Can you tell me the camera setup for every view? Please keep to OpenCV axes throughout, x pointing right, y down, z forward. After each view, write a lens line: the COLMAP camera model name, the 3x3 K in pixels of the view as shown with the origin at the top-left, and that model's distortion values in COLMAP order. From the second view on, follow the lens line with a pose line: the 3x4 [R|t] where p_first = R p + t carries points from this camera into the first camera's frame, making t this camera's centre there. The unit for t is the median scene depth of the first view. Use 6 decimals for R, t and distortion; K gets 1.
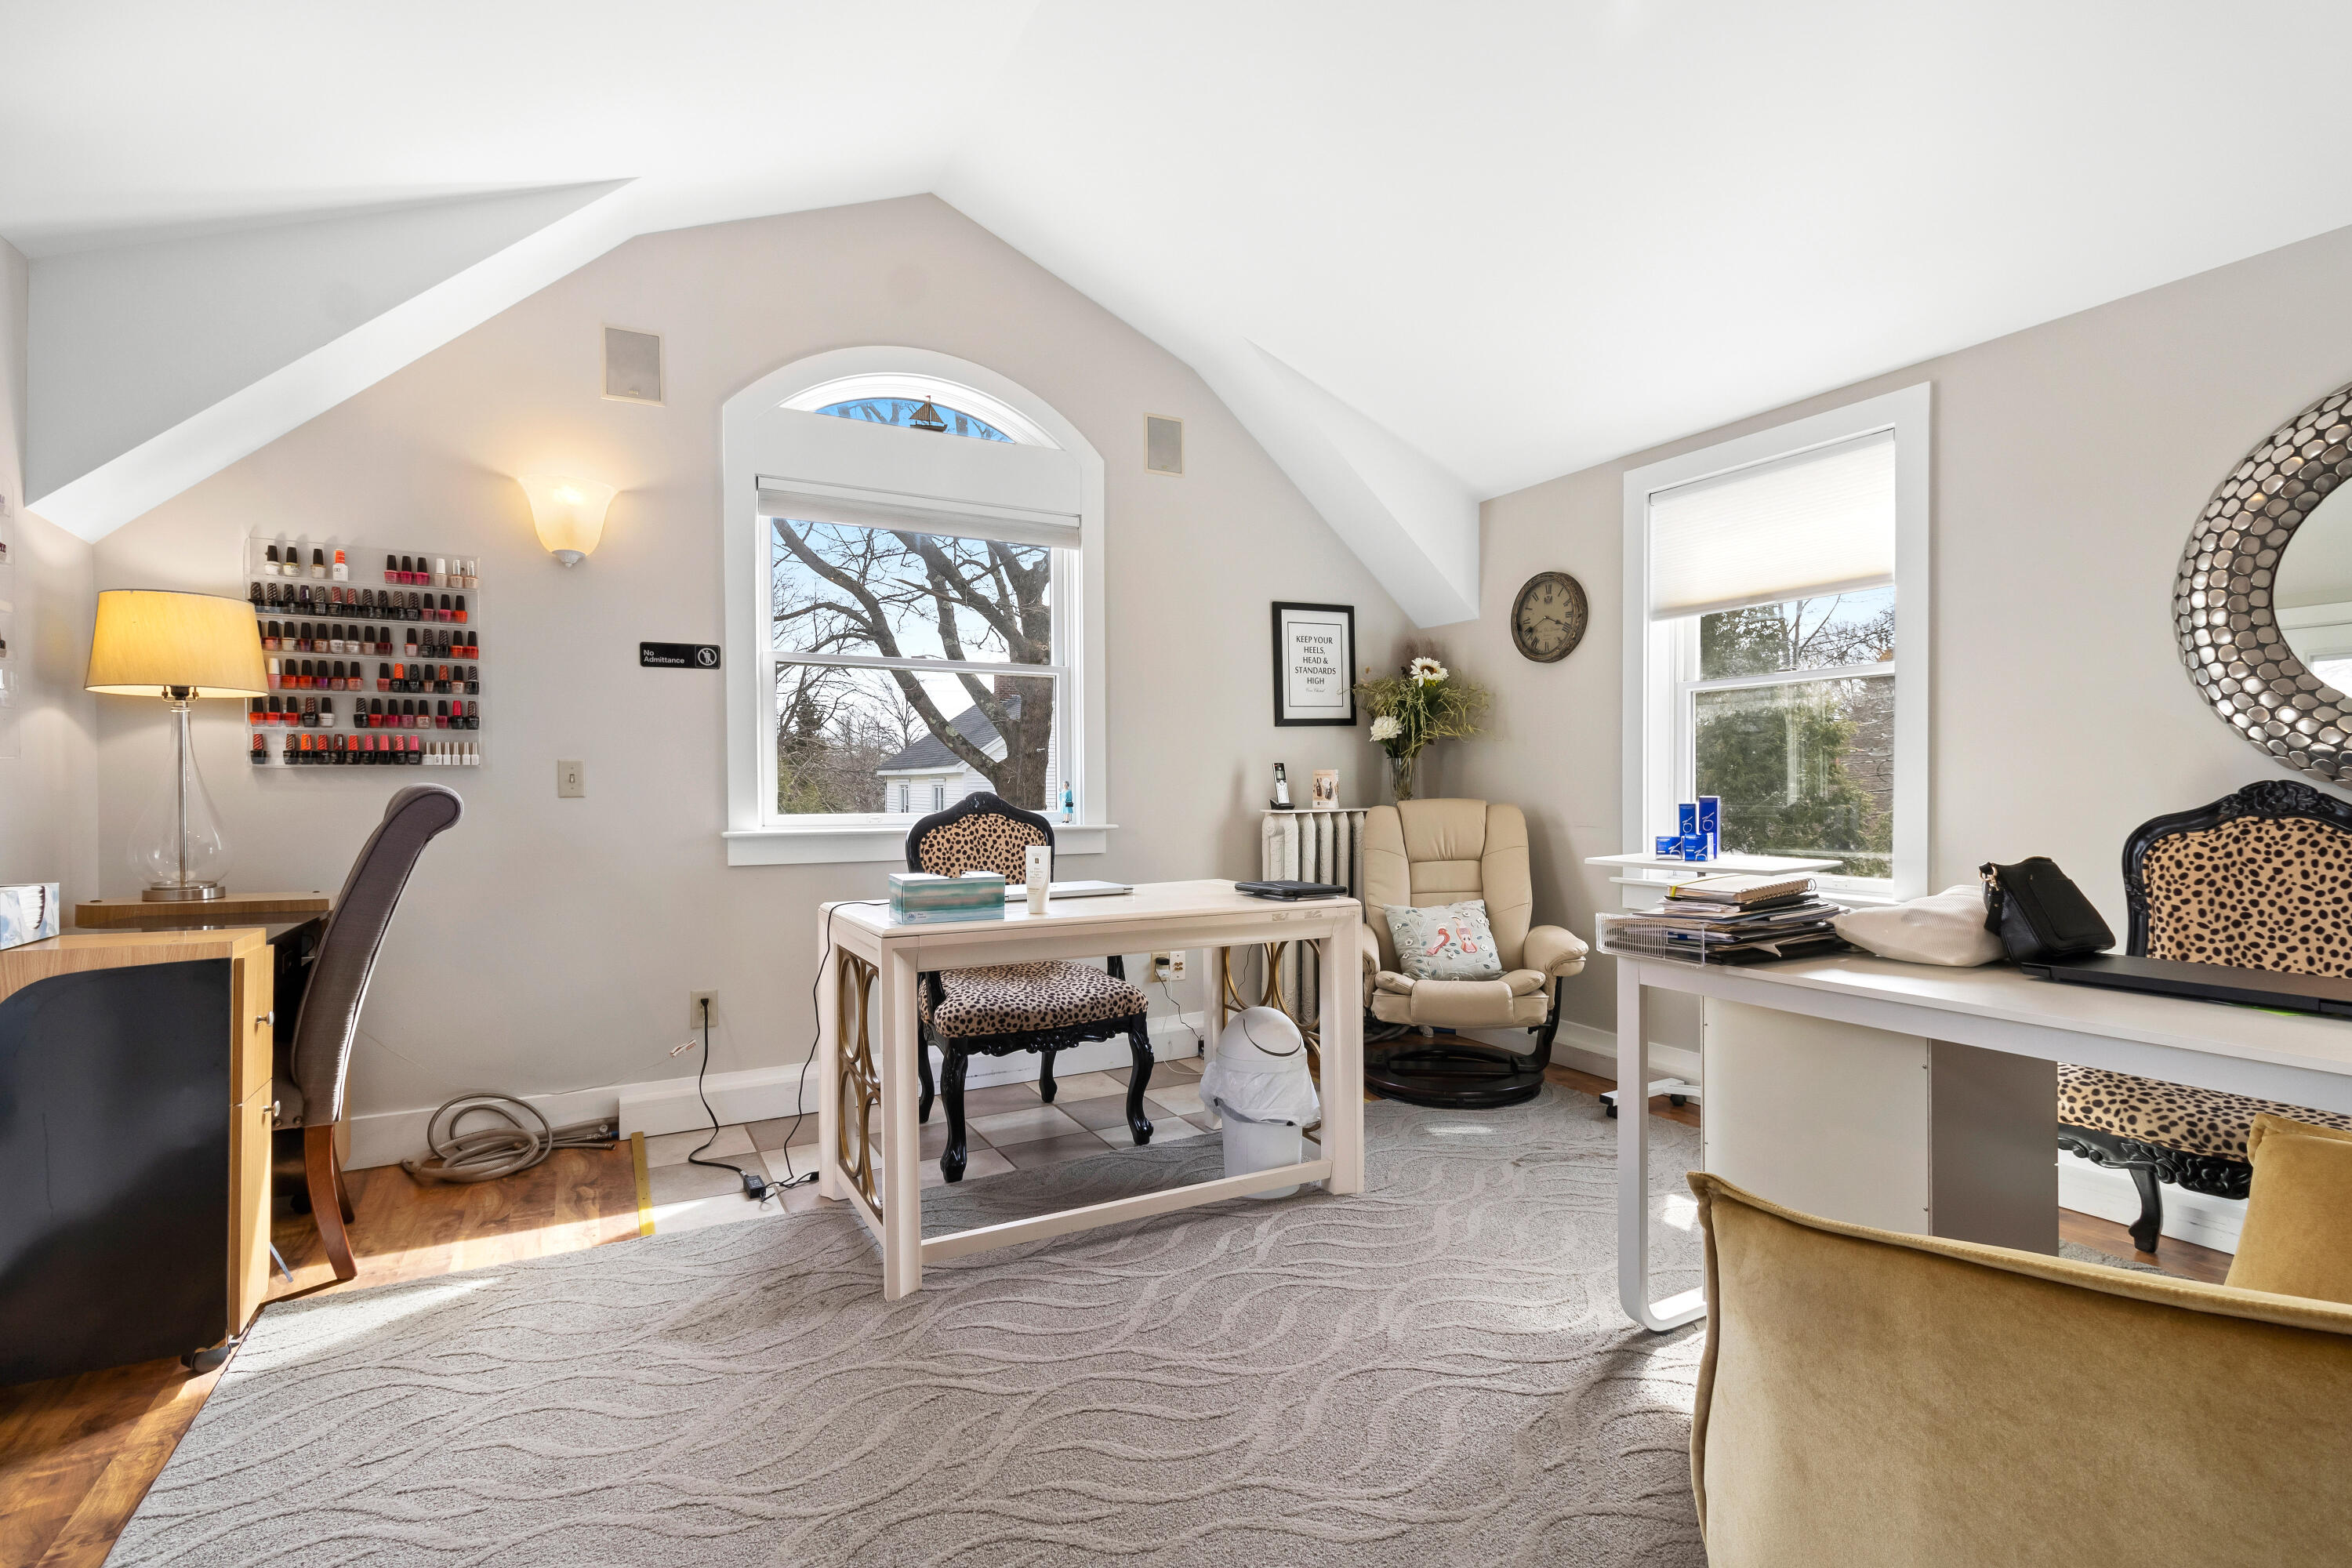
lens RADIAL K [[1085.3, 0, 1188.1], [0, 1085.3, 779.6], [0, 0, 1]] dist [0.000229, 0.001592]
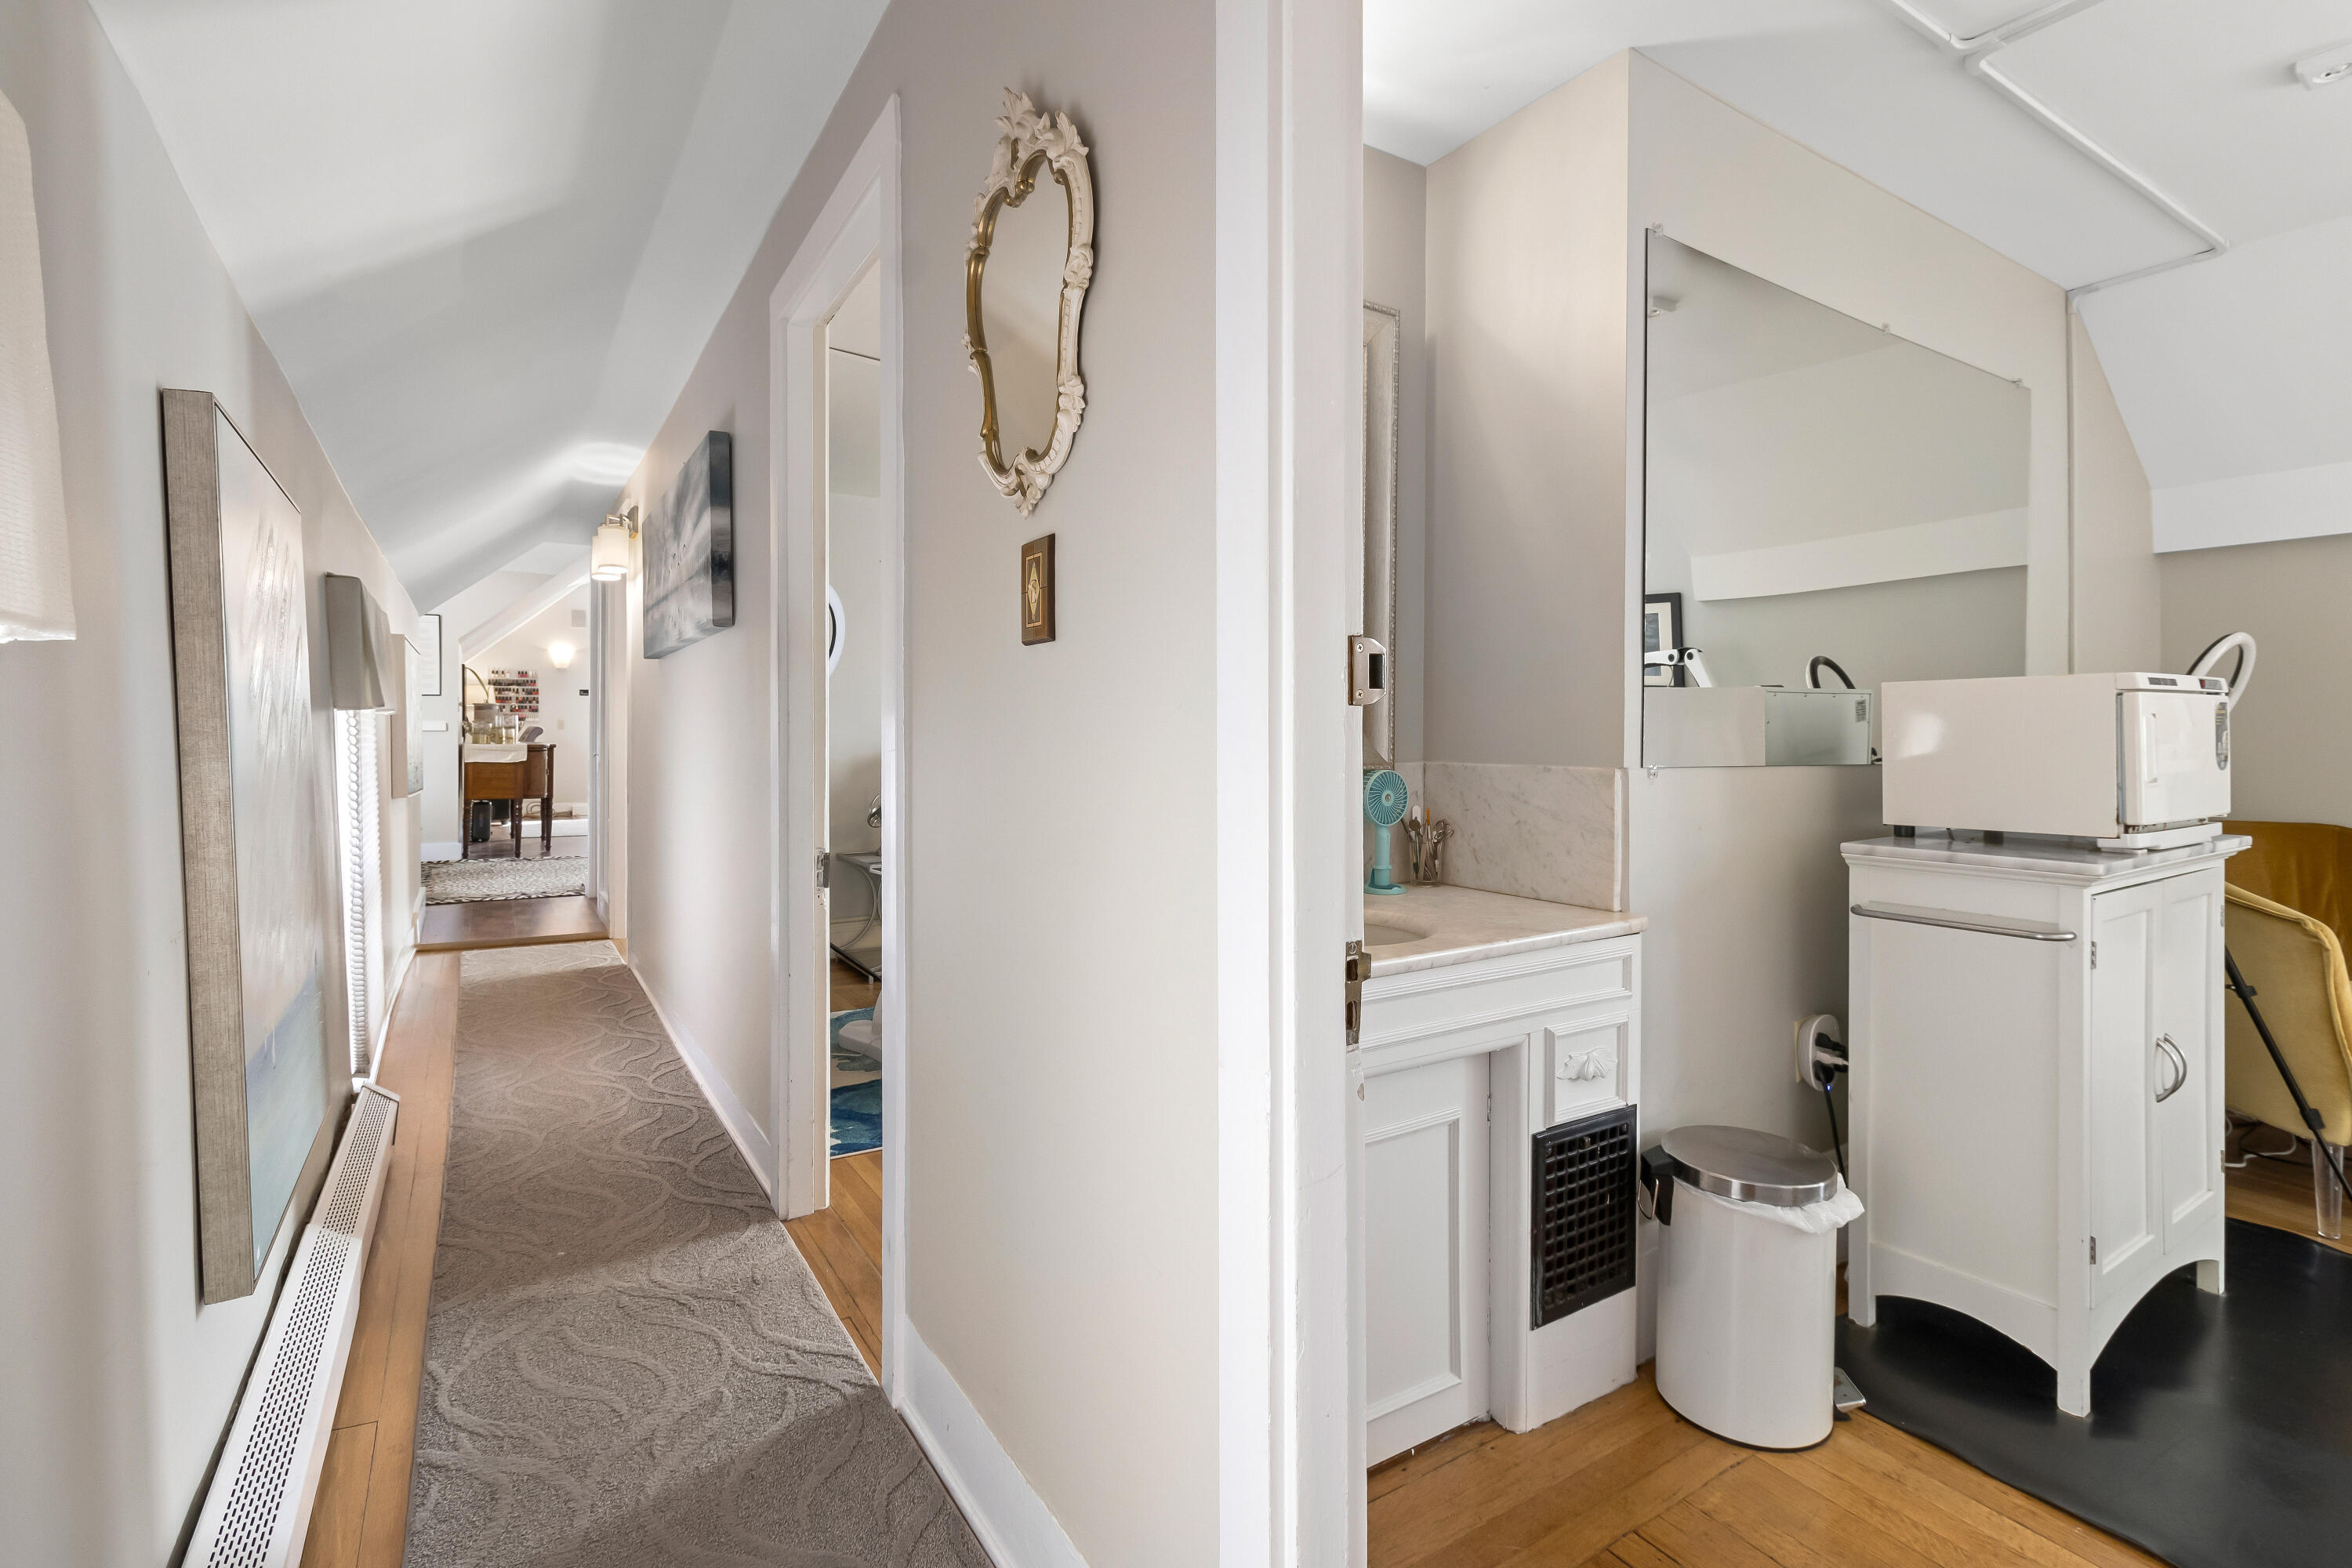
lens RADIAL K [[1086.8, 0, 1177.2], [0, 1086.8, 723.0], [0, 0, 1]] dist [-0.017553, 0.000151]
pose [[0.998064, 0.003704, 0.062091, 1.512079], [-0.003651, 0.999993, -0.000974, -0.011928], [-0.062094, 0.000746, 0.998070, -3.252284]]
